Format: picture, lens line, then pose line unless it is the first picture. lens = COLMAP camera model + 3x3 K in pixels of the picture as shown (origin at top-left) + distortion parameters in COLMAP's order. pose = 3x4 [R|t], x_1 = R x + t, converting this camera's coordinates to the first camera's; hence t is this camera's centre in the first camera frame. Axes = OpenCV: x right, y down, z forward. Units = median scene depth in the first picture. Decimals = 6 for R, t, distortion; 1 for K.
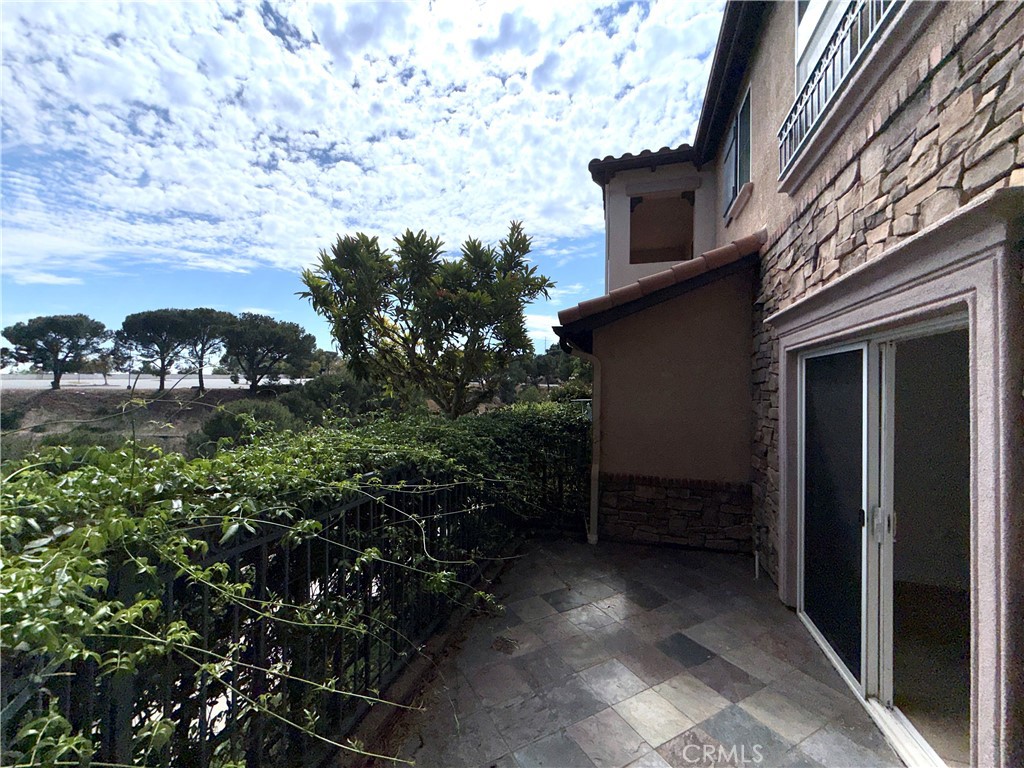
lens RADIAL K [[409.2, 0, 512.7], [0, 409.2, 385.9], [0, 0, 1]] dist [0.003878, -0.000982]
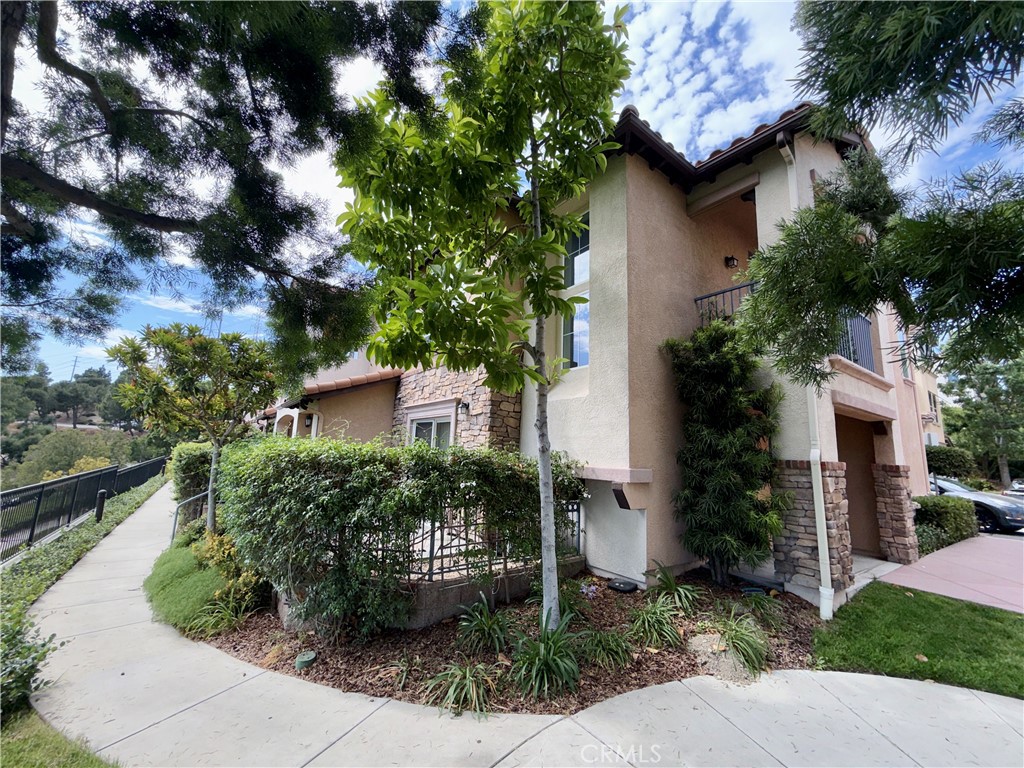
lens RADIAL K [[409.2, 0, 513.2], [0, 409.2, 385.1], [0, 0, 1]] dist [0.003878, -0.000982]
pose [[0.594377, 0.136194, 0.792570, -0.902040], [-0.037229, 0.989158, -0.142056, 0.043376], [-0.803324, 0.054928, 0.593004, -0.954710]]
